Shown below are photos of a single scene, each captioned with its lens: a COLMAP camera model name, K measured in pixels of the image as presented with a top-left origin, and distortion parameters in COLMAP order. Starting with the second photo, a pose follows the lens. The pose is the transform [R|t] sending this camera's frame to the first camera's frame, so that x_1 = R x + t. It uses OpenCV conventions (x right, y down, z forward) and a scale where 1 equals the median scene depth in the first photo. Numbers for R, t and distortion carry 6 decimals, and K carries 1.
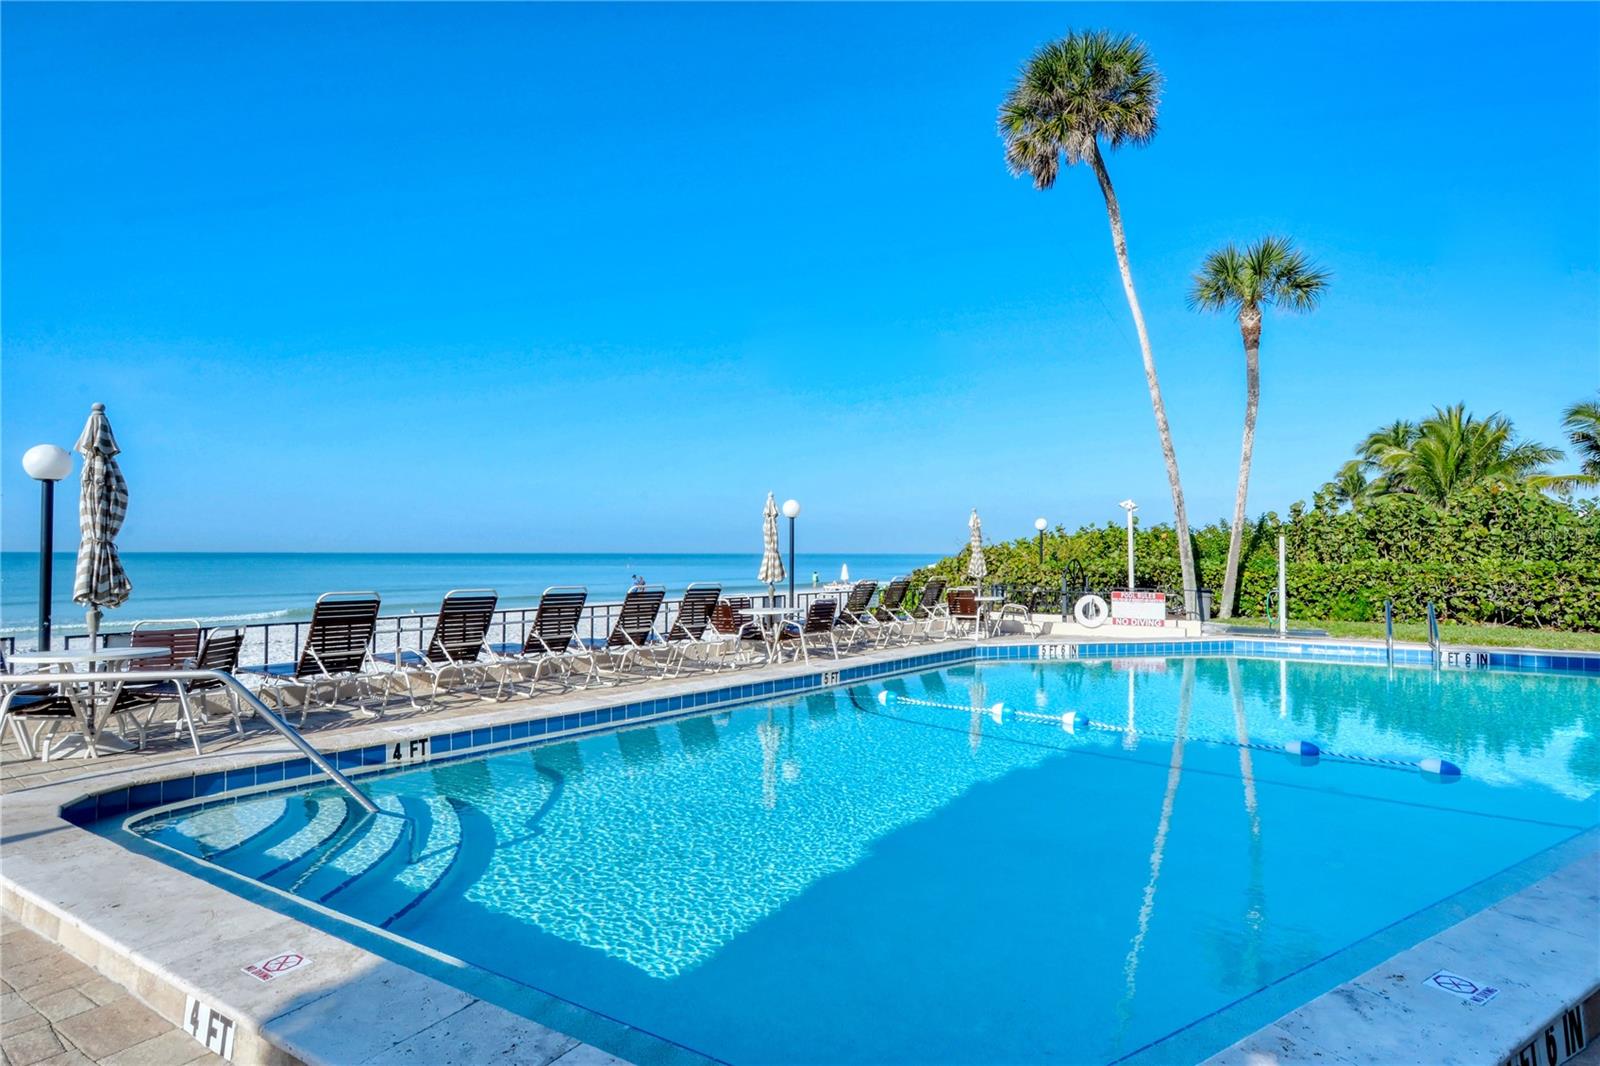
lens RADIAL K [[849.1, 0, 810.6], [0, 849.1, 529.8], [0, 0, 1]] dist [0.010971, -0.000703]
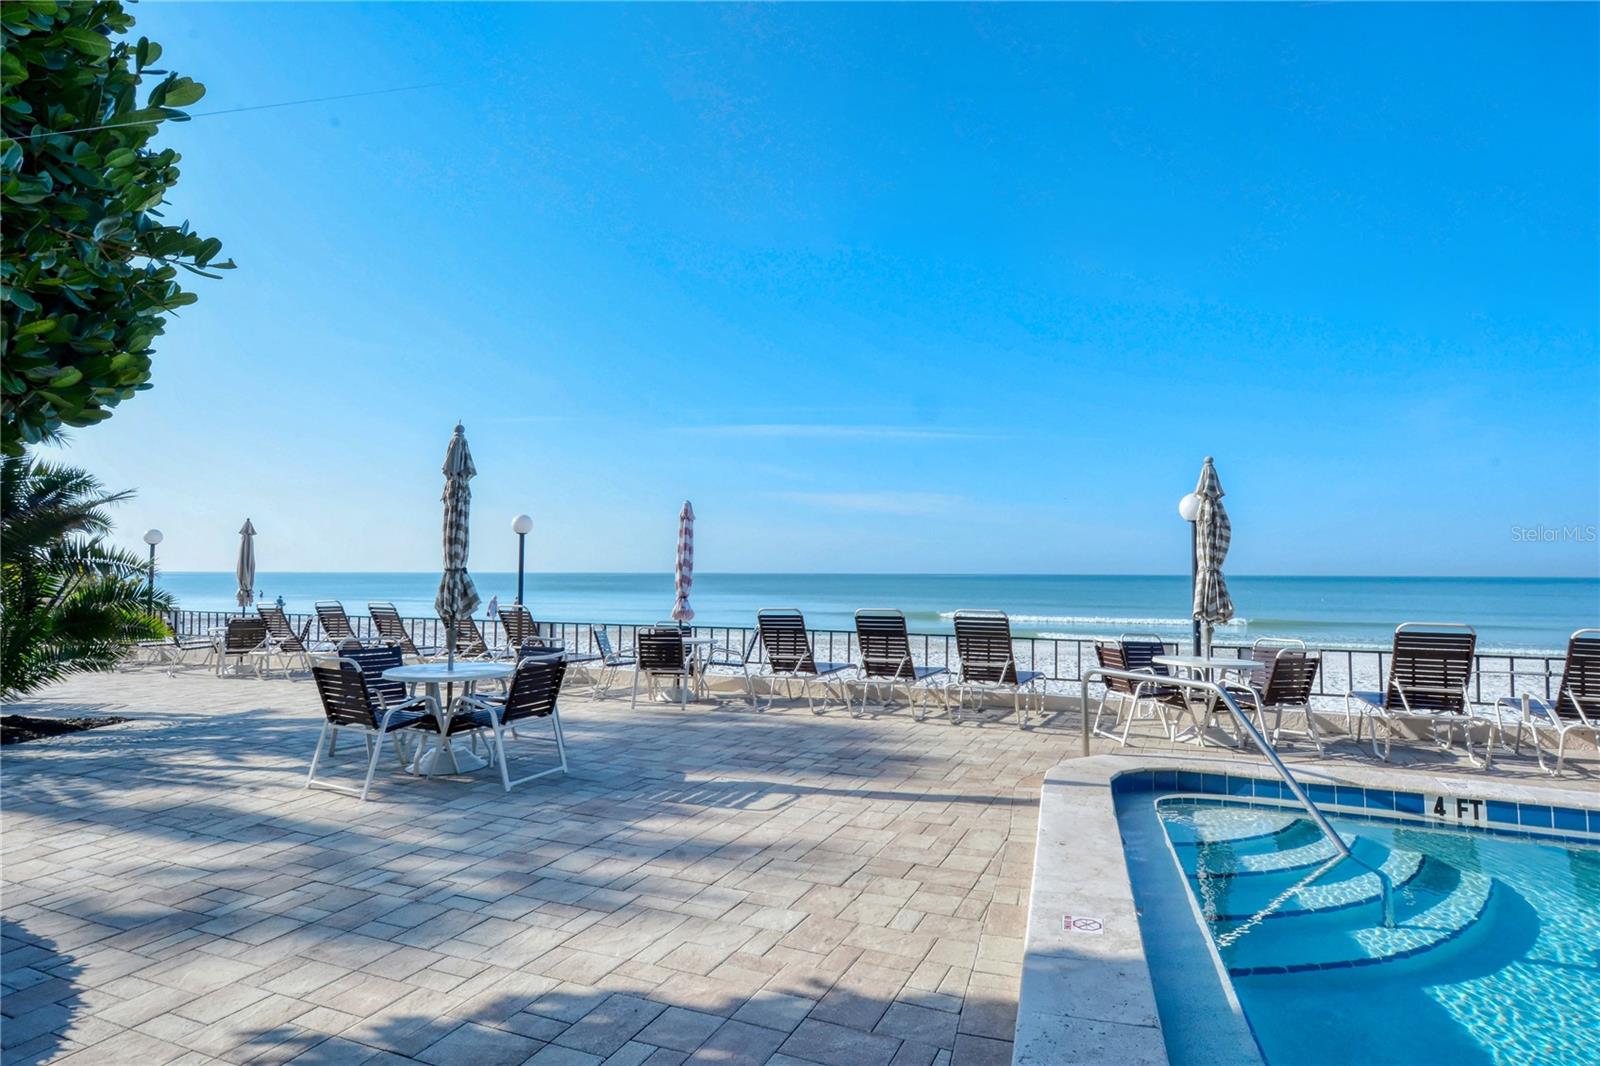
lens RADIAL K [[849.1, 0, 812.3], [0, 849.1, 540.6], [0, 0, 1]] dist [0.010971, -0.000703]
pose [[0.287043, -0.036918, -0.957206, 0.168426], [0.023509, 0.999228, -0.031489, -0.002933], [0.957629, -0.013465, 0.287689, 0.109030]]
